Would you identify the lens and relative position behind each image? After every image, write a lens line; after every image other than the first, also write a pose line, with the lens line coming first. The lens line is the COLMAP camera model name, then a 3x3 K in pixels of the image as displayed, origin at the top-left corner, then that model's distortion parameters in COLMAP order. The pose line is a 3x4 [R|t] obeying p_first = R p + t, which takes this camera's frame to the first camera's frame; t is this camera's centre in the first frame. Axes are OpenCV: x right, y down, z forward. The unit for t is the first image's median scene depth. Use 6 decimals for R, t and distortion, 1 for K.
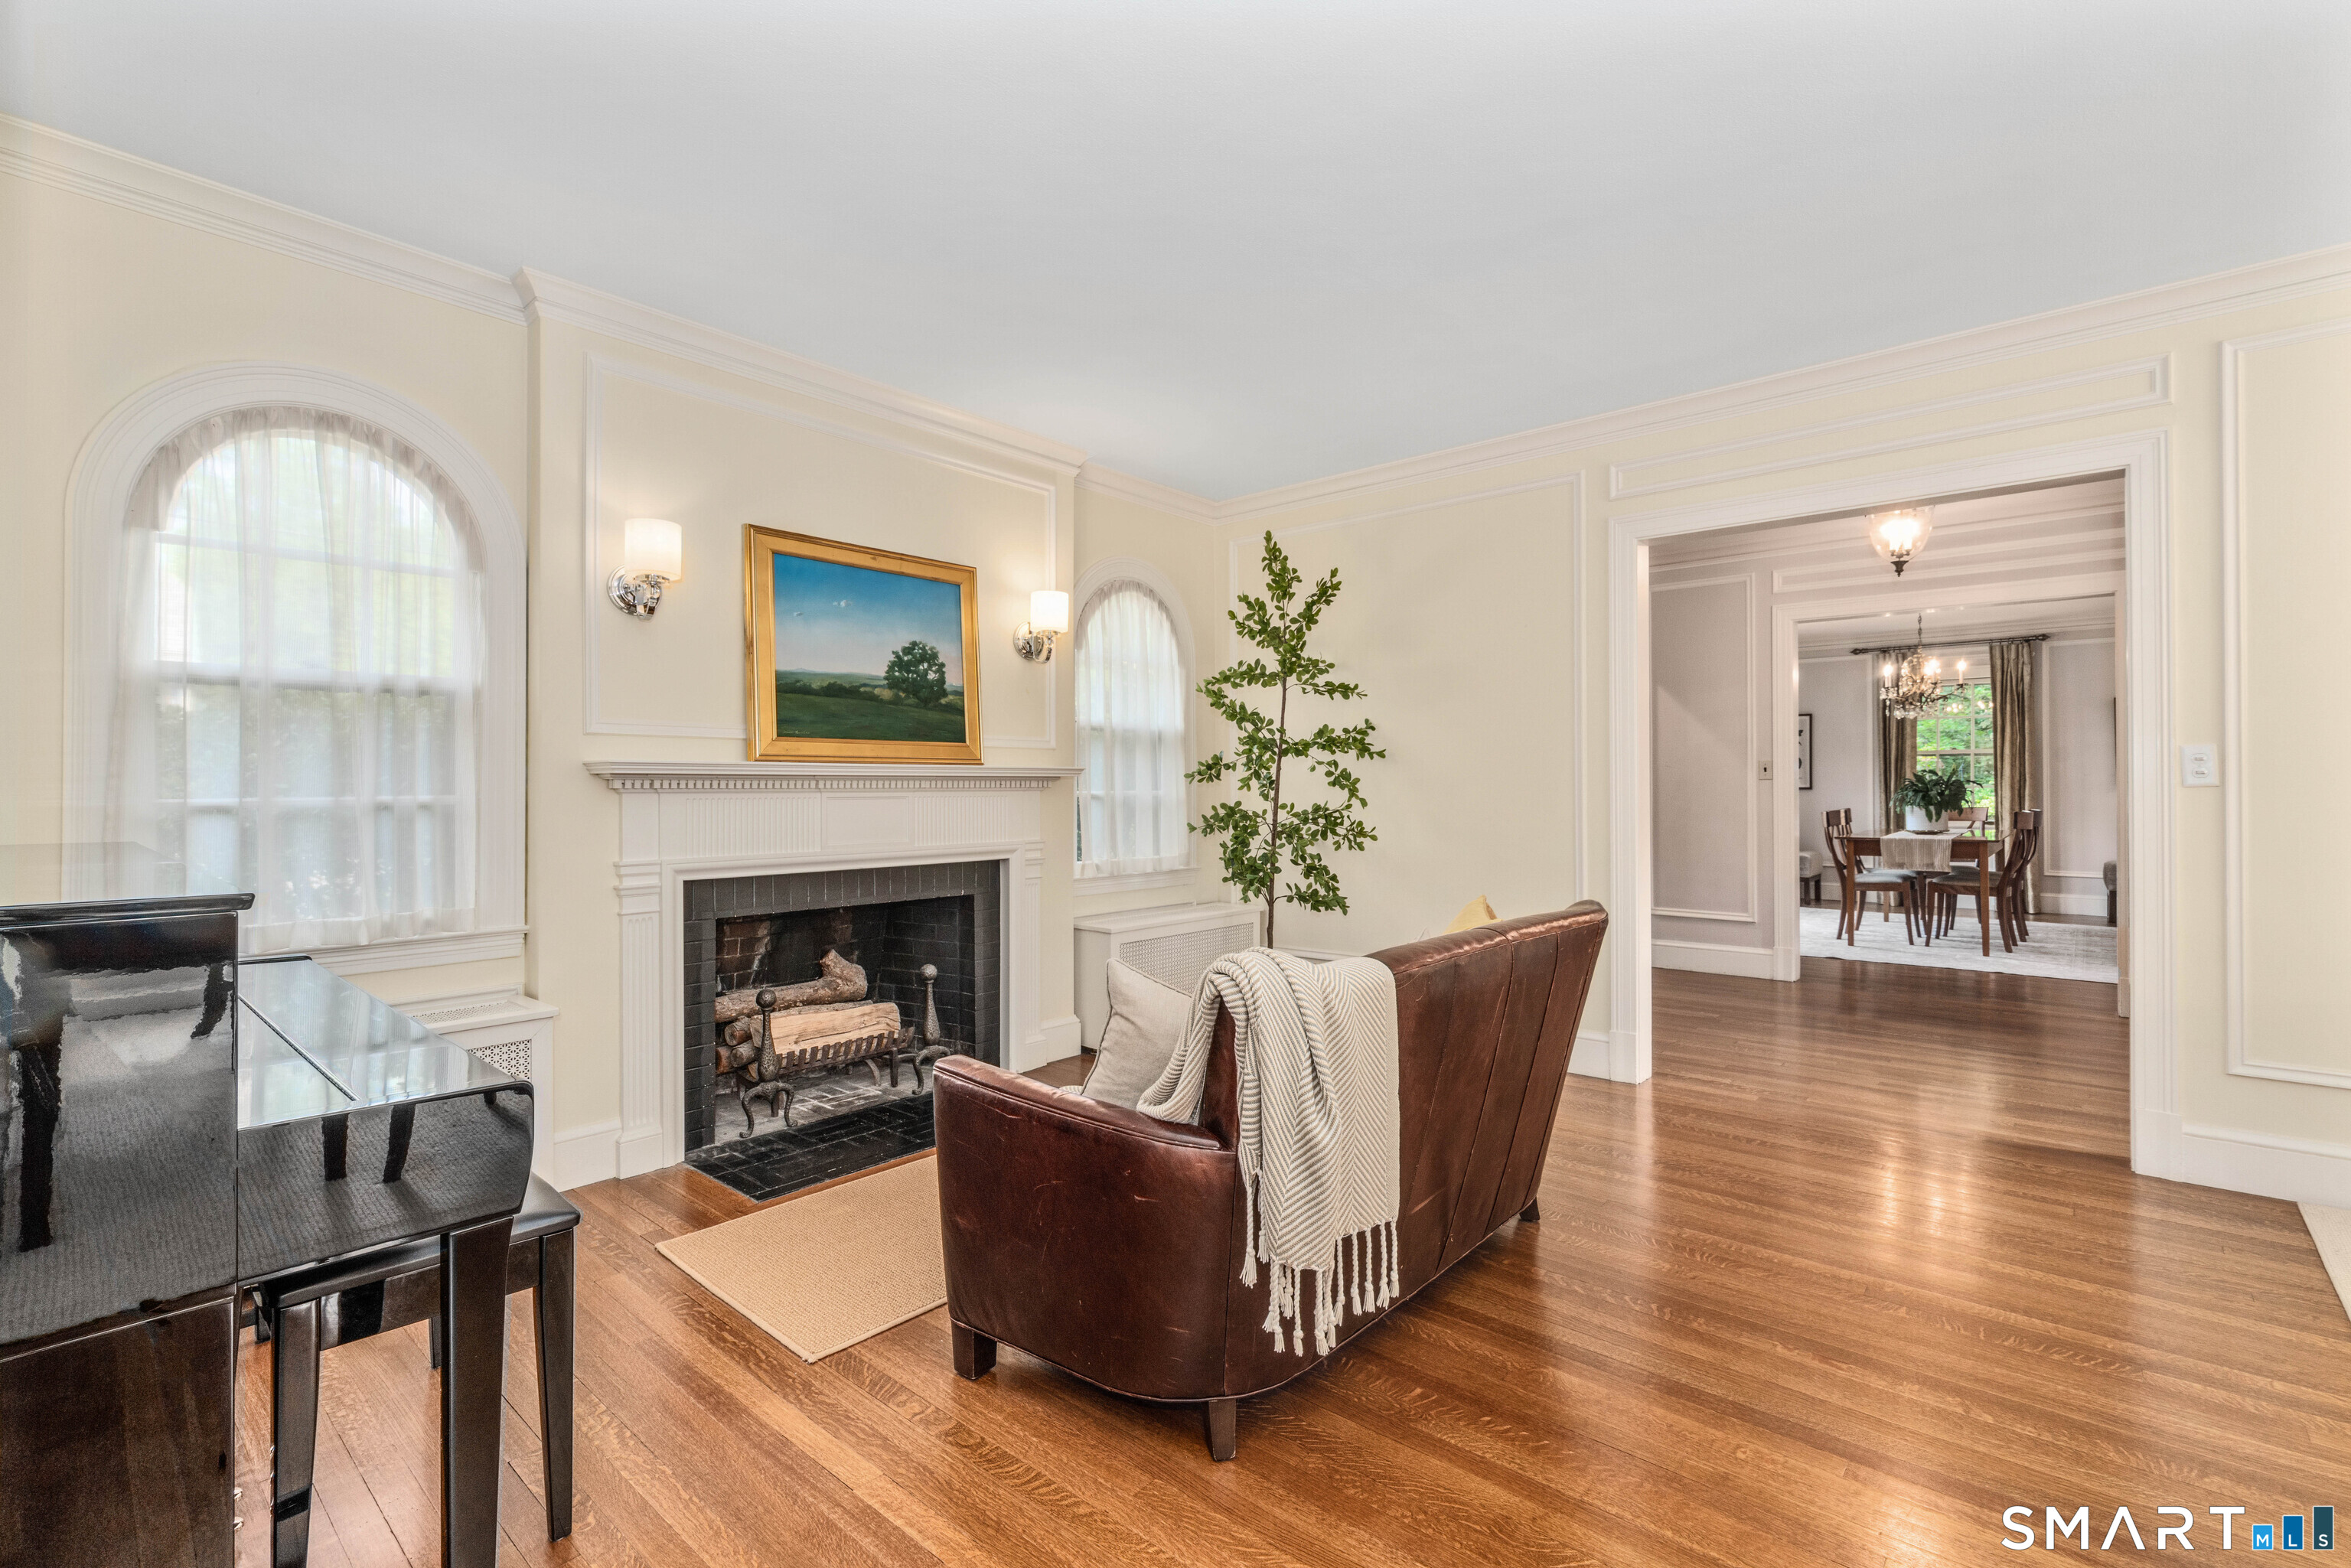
lens RADIAL K [[1080.3, 0, 1181.0], [0, 1080.3, 780.2], [0, 0, 1]] dist [0.003294, 0.000890]
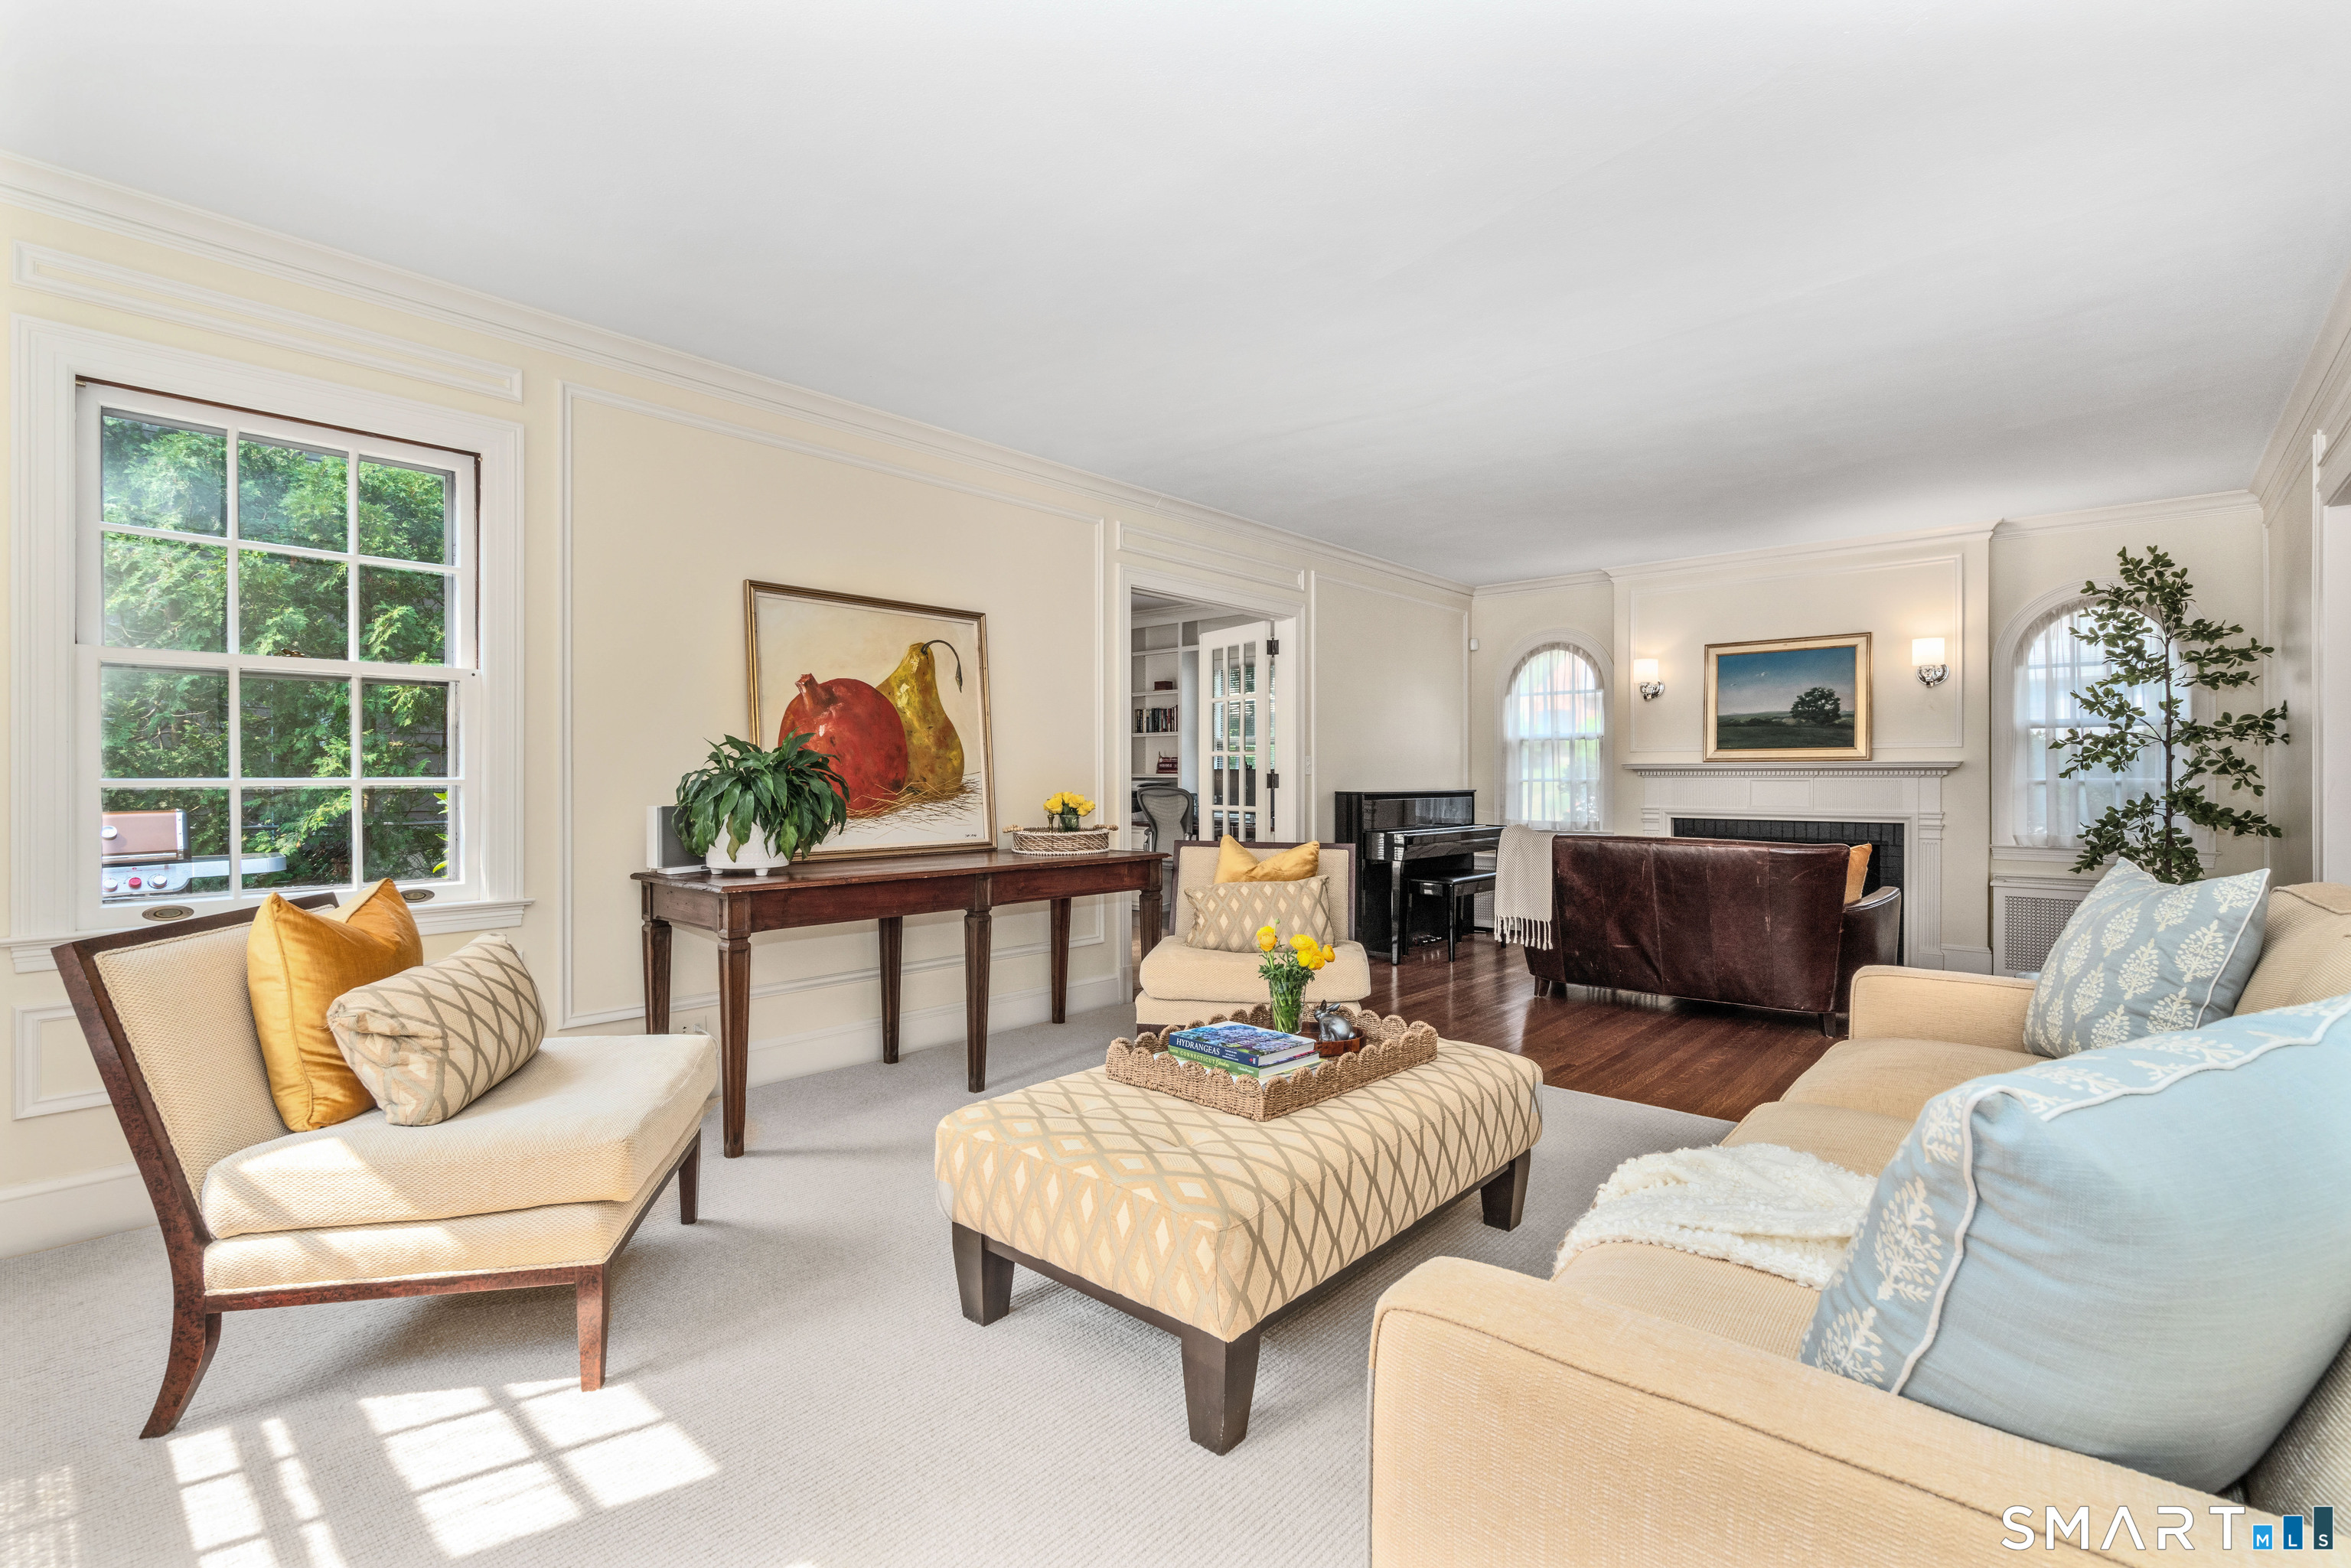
lens RADIAL K [[1080.3, 0, 1177.7], [0, 1080.3, 791.8], [0, 0, 1]] dist [0.003294, 0.000890]
pose [[0.006146, 0.012861, -0.999898, 1.450416], [0.006226, 0.999897, 0.012899, 0.005201], [0.999962, -0.006305, 0.006065, -0.000830]]
